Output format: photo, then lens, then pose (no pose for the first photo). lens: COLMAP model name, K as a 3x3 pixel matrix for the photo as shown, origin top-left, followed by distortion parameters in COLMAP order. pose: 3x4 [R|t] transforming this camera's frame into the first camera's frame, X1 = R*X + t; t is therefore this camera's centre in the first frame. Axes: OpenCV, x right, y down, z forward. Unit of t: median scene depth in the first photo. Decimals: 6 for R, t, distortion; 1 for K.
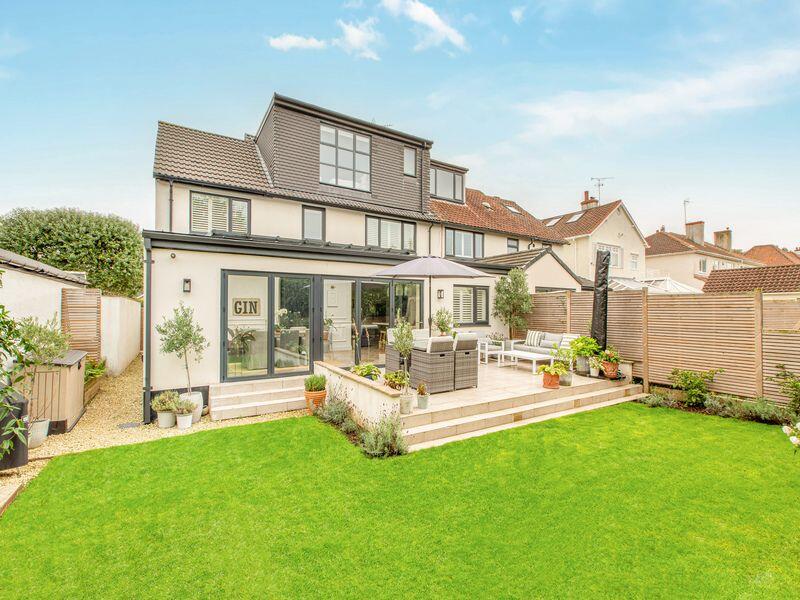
lens RADIAL K [[359.3, 0, 400.0], [0, 359.3, 300.3], [0, 0, 1]] dist [0.000583, 0.000019]
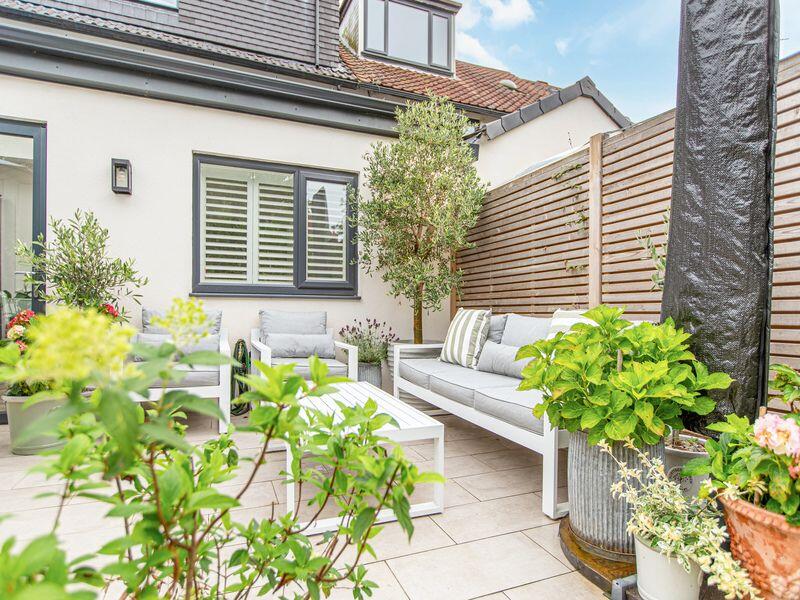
lens RADIAL K [[460.4, 0, 401.8], [0, 460.4, 305.8], [0, 0, 1]] dist [-0.001905, -0.000512]
pose [[0.987636, 0.001686, -0.156757, 0.375647], [-0.000993, 0.999989, 0.004497, 0.080751], [0.156763, -0.004285, 0.987627, 0.652943]]
